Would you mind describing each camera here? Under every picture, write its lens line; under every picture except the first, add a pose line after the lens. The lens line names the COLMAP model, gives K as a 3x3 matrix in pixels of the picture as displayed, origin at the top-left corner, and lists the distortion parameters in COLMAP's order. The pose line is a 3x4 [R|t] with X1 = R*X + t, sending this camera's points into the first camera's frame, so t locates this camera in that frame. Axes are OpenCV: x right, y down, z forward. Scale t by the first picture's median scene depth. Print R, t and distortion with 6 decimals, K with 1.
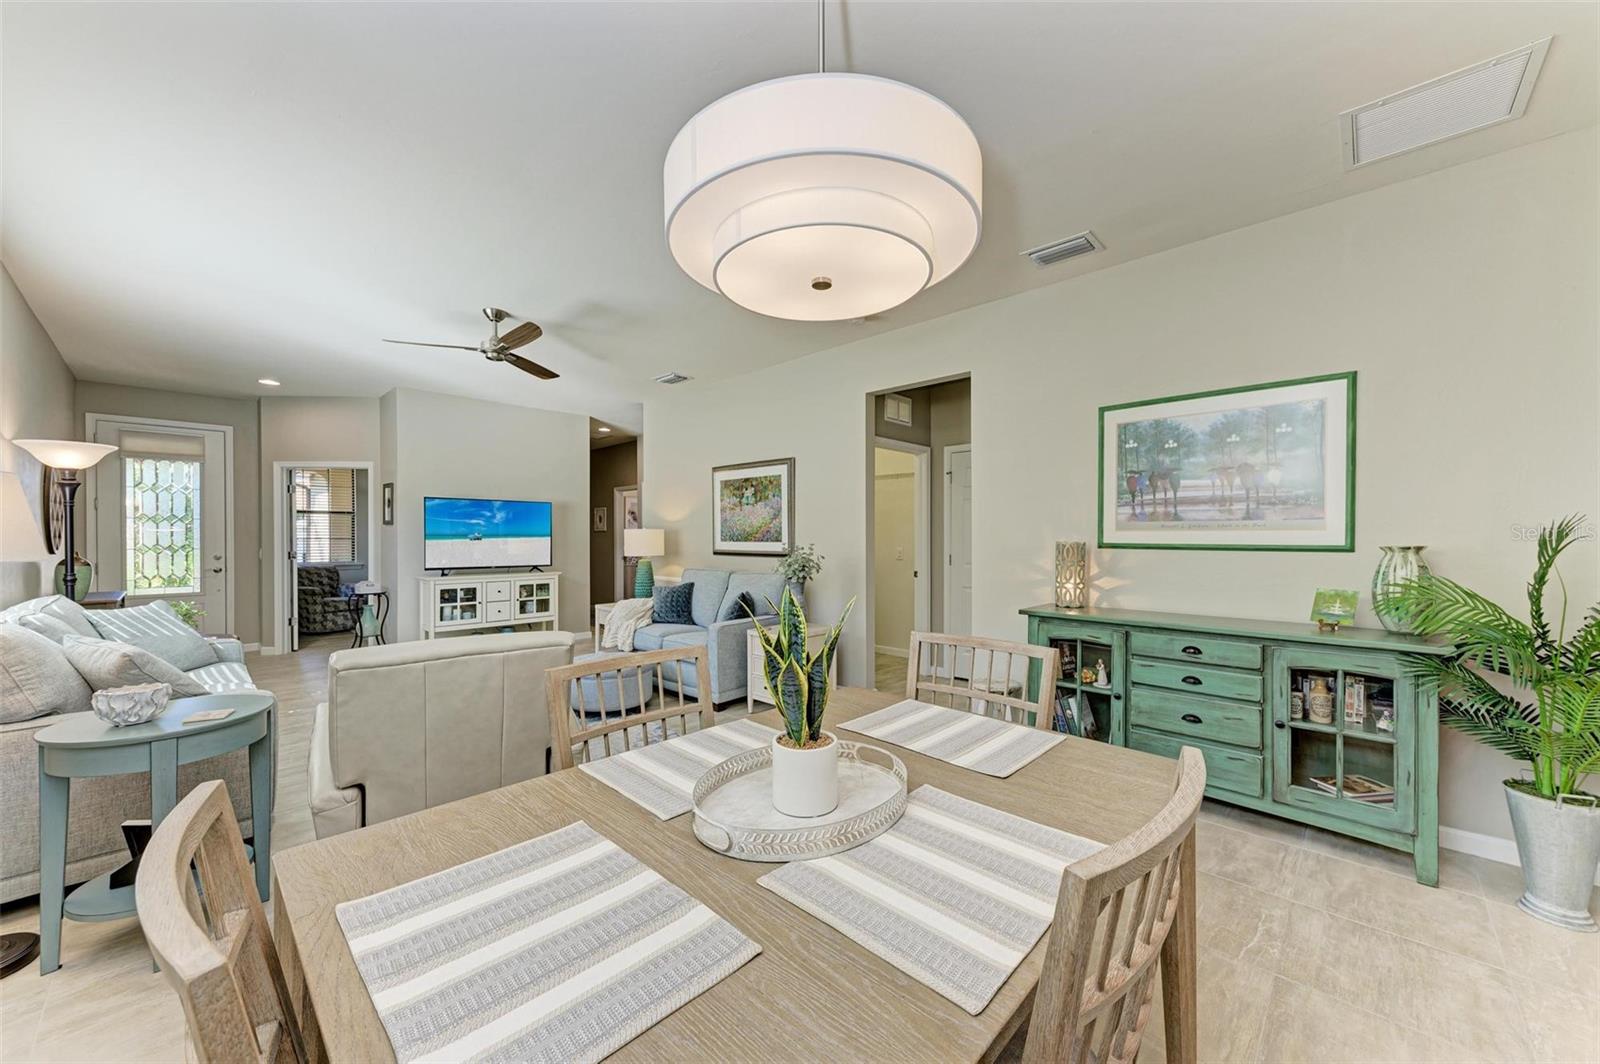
lens RADIAL K [[586.3, 0, 805.5], [0, 586.3, 537.4], [0, 0, 1]] dist [0.002394, 0.000028]
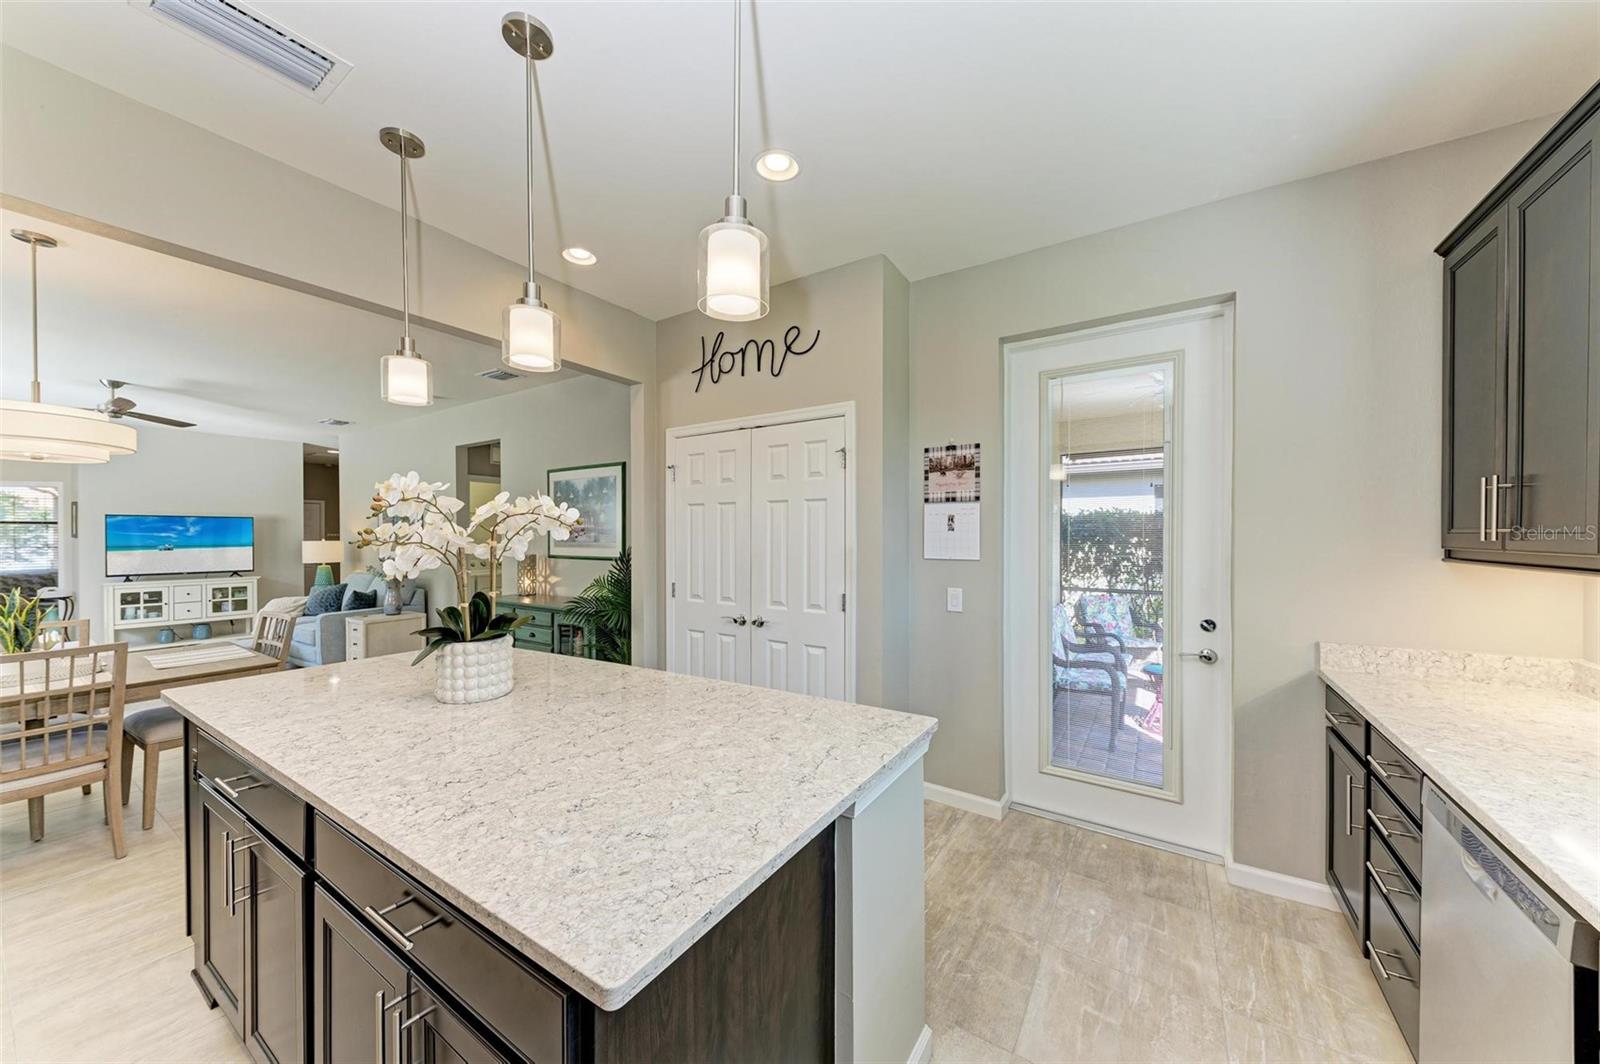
lens RADIAL K [[557.7, 0, 812.8], [0, 557.7, 541.1], [0, 0, 1]] dist [0.000679, -0.000195]
pose [[0.981946, -0.003701, 0.189124, 0.513706], [0.002065, 0.999959, 0.008848, -0.022172], [-0.189149, -0.008298, 0.981913, -0.350127]]
